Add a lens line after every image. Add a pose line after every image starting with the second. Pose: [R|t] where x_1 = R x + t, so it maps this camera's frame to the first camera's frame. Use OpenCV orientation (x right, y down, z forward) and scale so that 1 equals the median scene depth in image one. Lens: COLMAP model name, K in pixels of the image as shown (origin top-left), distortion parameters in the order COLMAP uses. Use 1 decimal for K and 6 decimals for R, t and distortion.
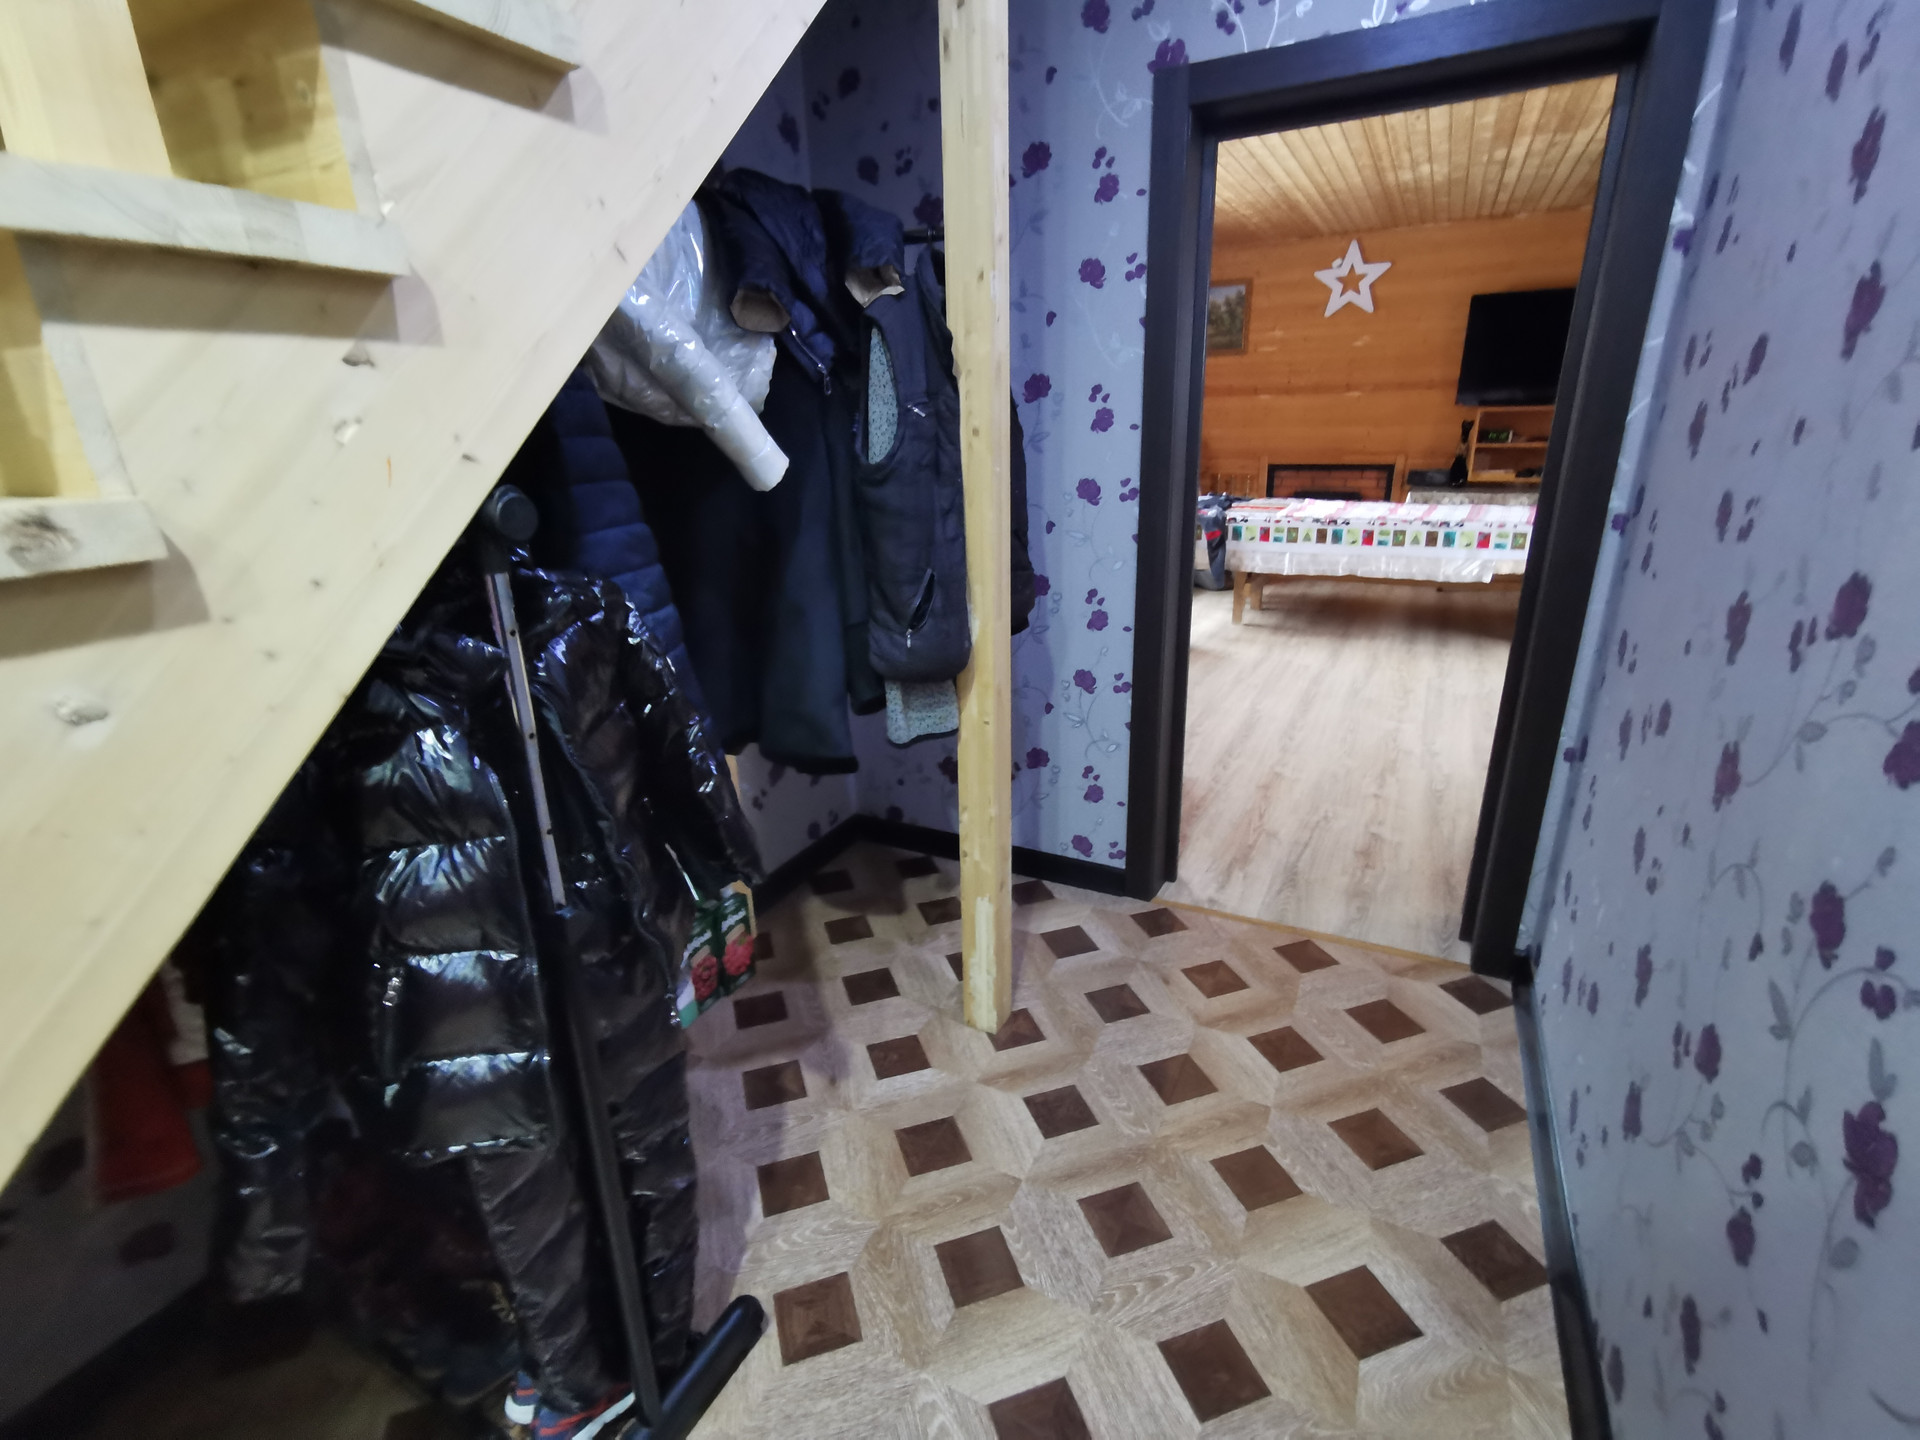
lens RADIAL K [[872.0, 0, 967.4], [0, 872.0, 716.5], [0, 0, 1]] dist [0.001384, 0.000408]
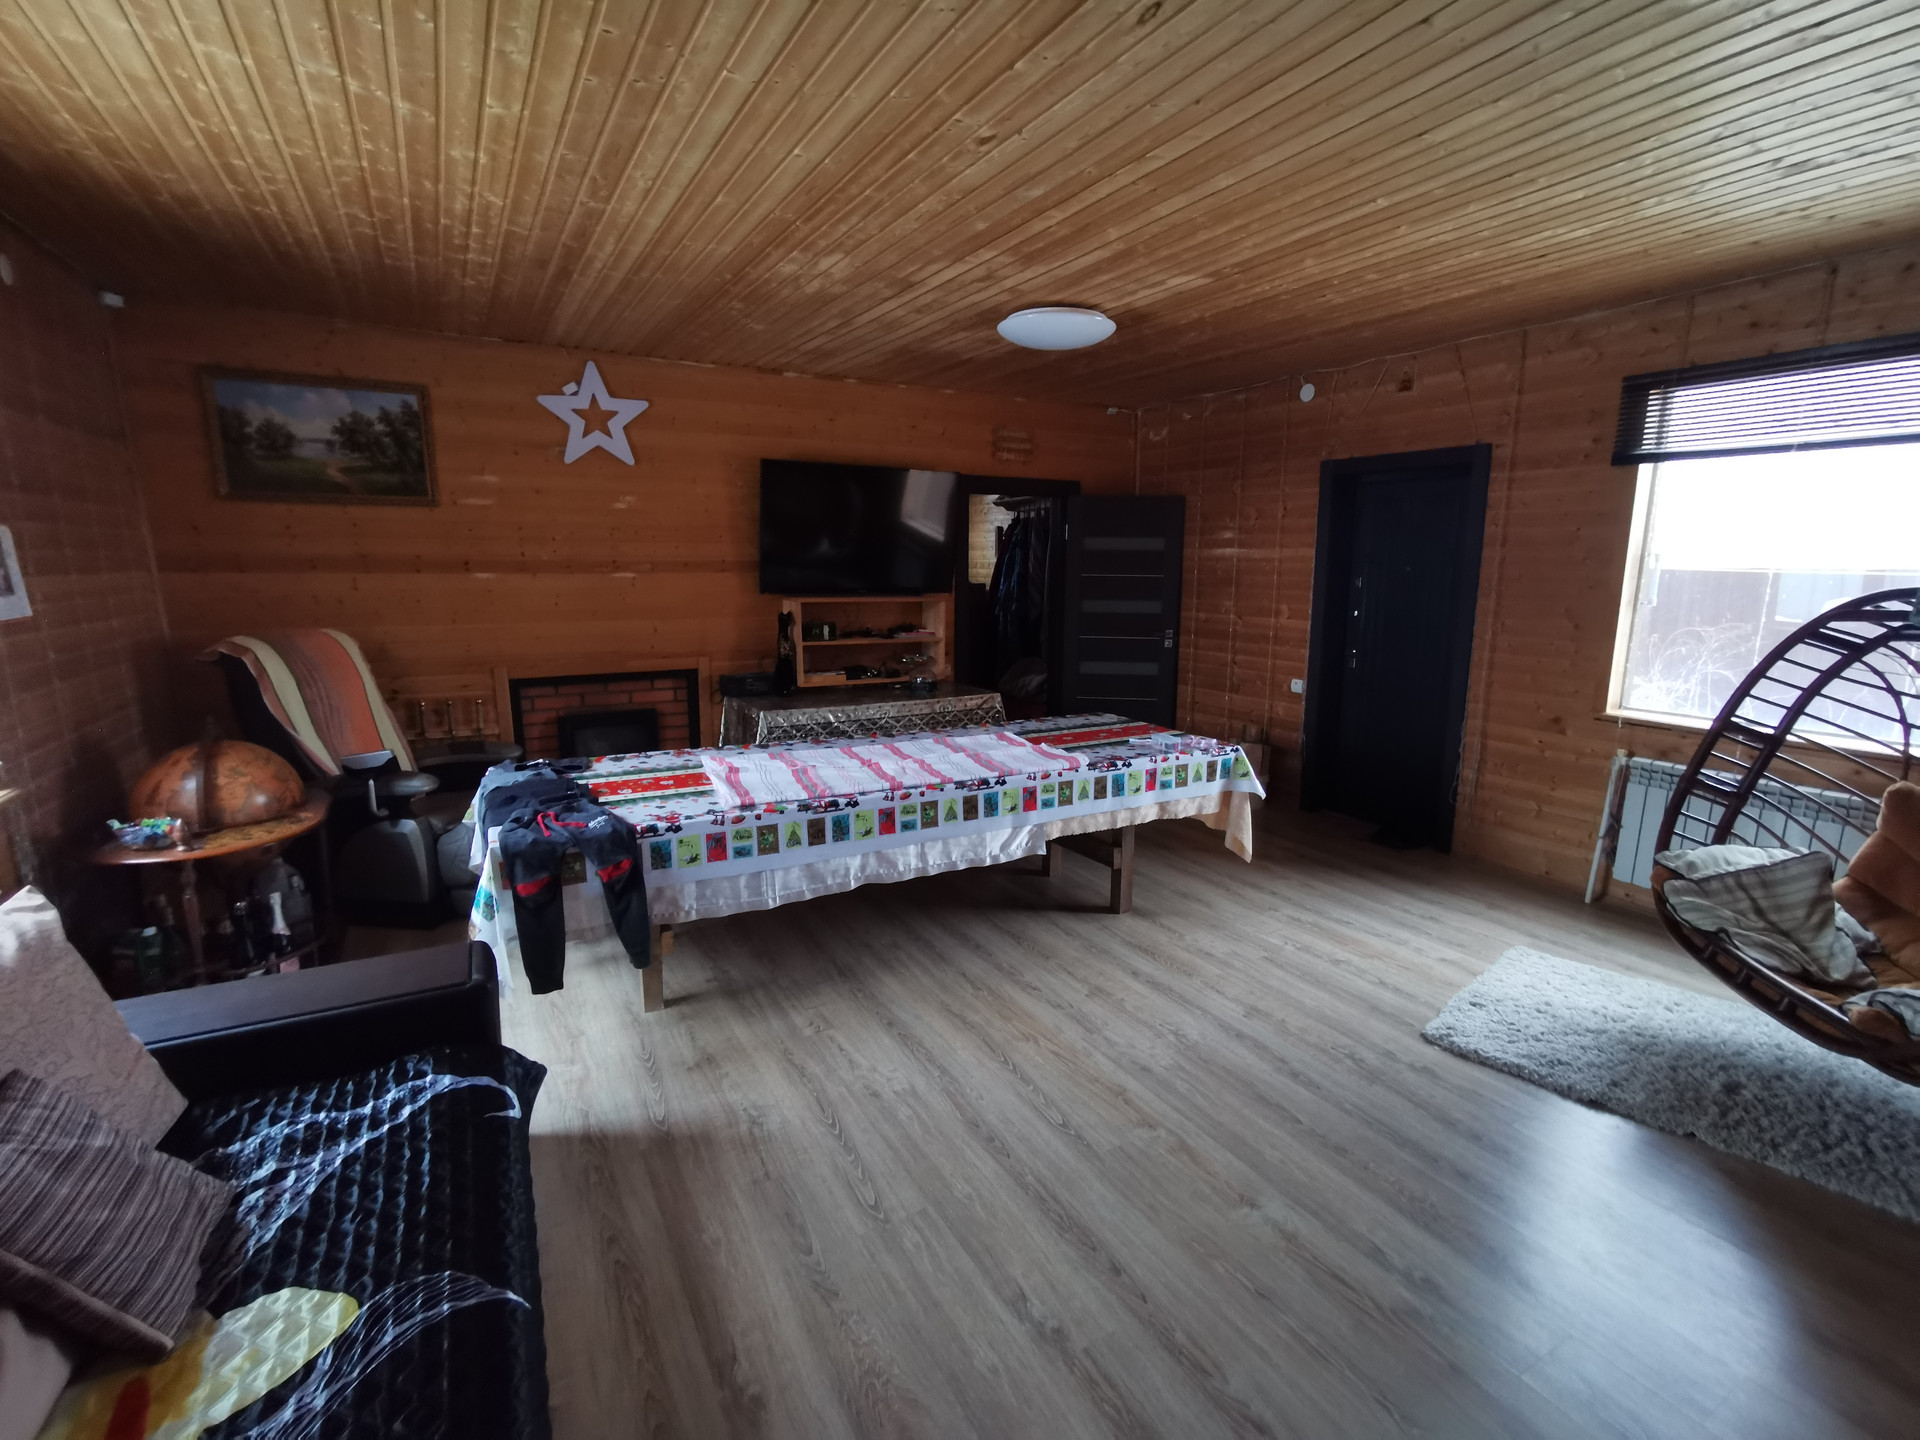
lens RADIAL K [[872.0, 0, 967.4], [0, 872.0, 716.5], [0, 0, 1]] dist [0.001384, 0.000408]
pose [[0.532859, -0.117780, 0.837967, -0.004594], [0.258912, 0.965467, -0.028940, -0.180179], [-0.805621, 0.232381, 0.544953, 0.452821]]
